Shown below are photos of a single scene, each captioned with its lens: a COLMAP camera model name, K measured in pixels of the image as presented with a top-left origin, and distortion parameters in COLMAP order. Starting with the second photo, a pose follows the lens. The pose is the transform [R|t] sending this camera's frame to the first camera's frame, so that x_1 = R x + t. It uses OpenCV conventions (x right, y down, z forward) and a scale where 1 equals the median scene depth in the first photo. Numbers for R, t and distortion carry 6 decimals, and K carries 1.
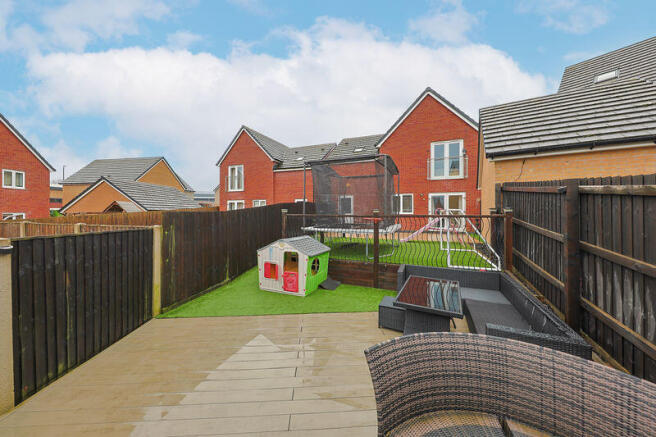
lens RADIAL K [[217.4, 0, 330.4], [0, 217.4, 217.4], [0, 0, 1]] dist [-0.001012, -0.000854]
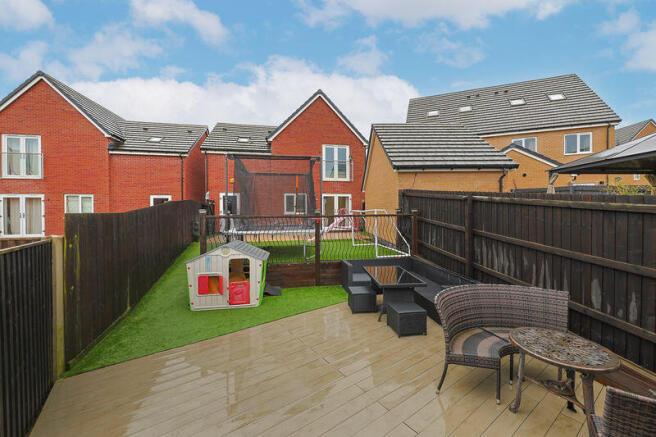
lens RADIAL K [[244.0, 0, 330.4], [0, 244.0, 219.5], [0, 0, 1]] dist [0.003639, -0.000920]
pose [[0.859112, -0.020102, 0.511392, -0.311137], [0.017691, 0.999798, 0.009582, -0.000899], [-0.511481, 0.000815, 0.859294, -0.022421]]
